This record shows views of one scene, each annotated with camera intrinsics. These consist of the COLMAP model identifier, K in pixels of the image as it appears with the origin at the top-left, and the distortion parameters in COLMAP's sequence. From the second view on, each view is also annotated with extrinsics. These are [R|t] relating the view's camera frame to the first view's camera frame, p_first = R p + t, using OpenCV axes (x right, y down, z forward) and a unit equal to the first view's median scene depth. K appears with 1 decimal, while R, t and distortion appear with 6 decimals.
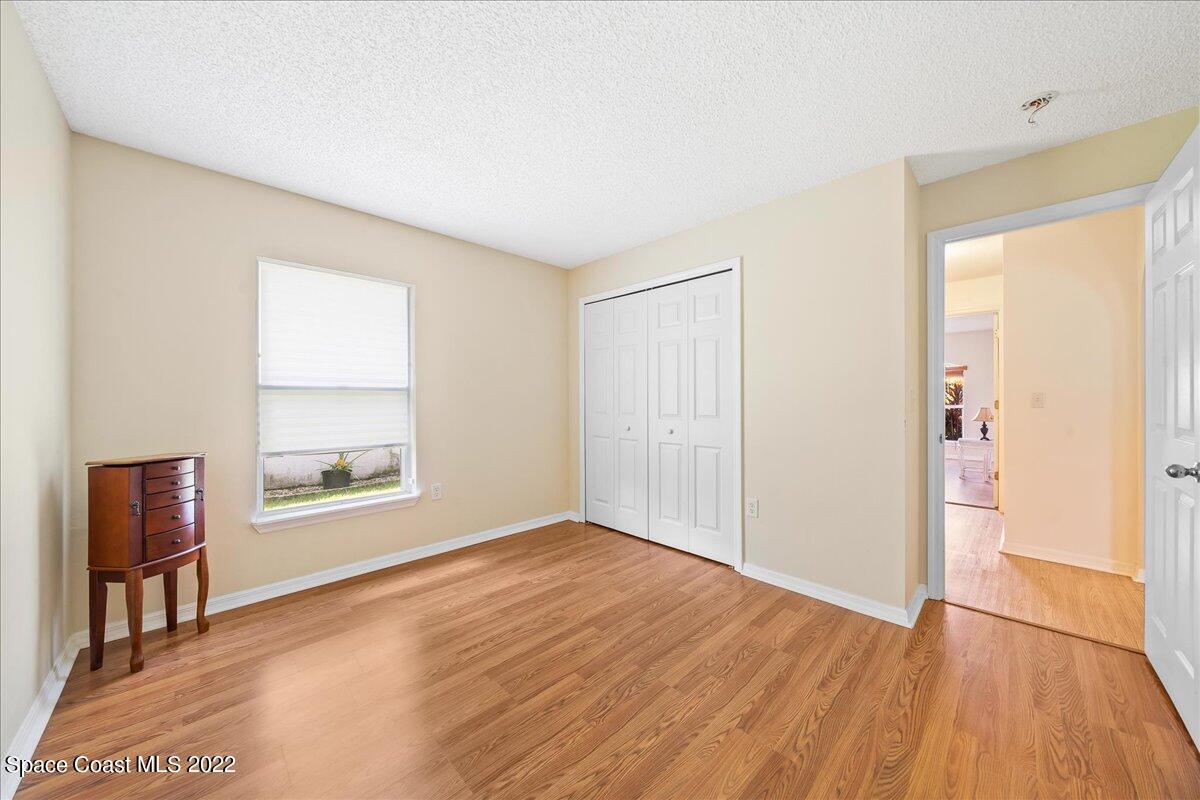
lens RADIAL K [[413.7, 0, 600.1], [0, 413.7, 397.3], [0, 0, 1]] dist [-0.006671, 0.000571]
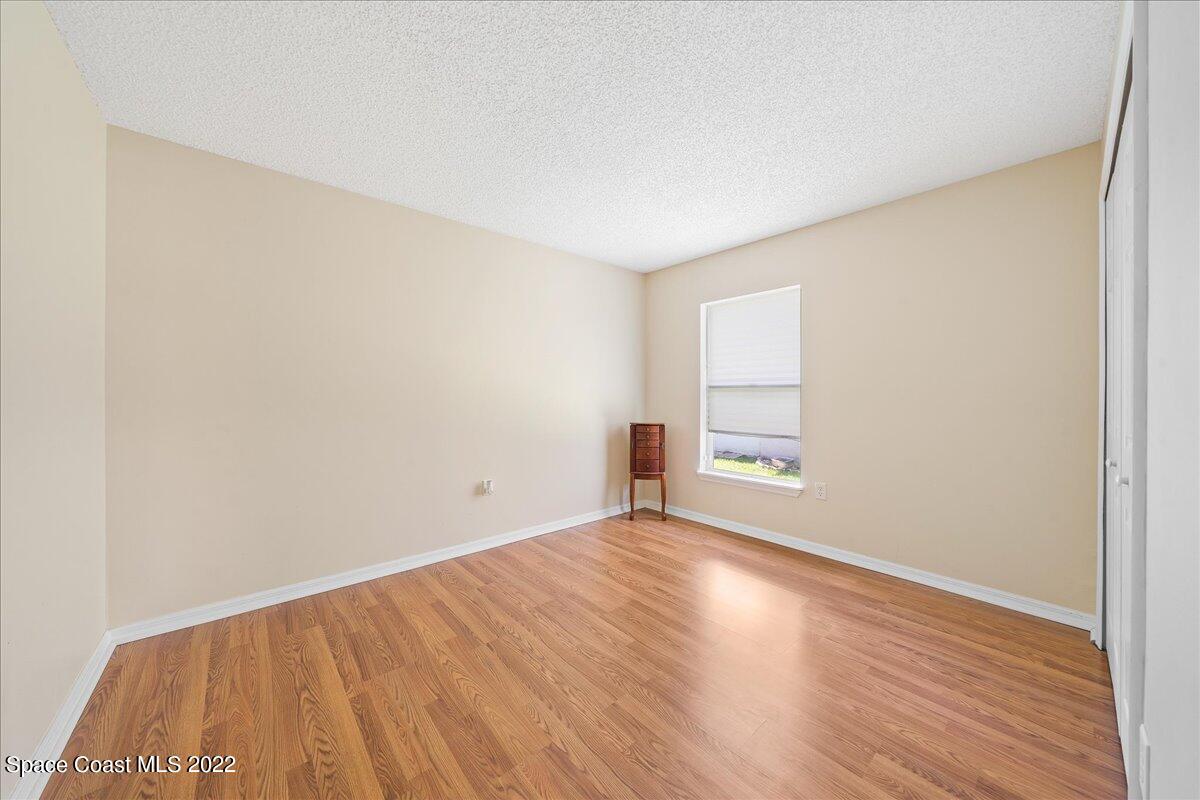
lens RADIAL K [[413.7, 0, 605.8], [0, 413.7, 395.0], [0, 0, 1]] dist [-0.006671, 0.000571]
pose [[-0.047571, 0.004192, -0.998859, 0.877185], [0.000609, 0.999991, 0.004168, -0.000581], [0.998868, -0.000410, -0.047573, 0.809121]]
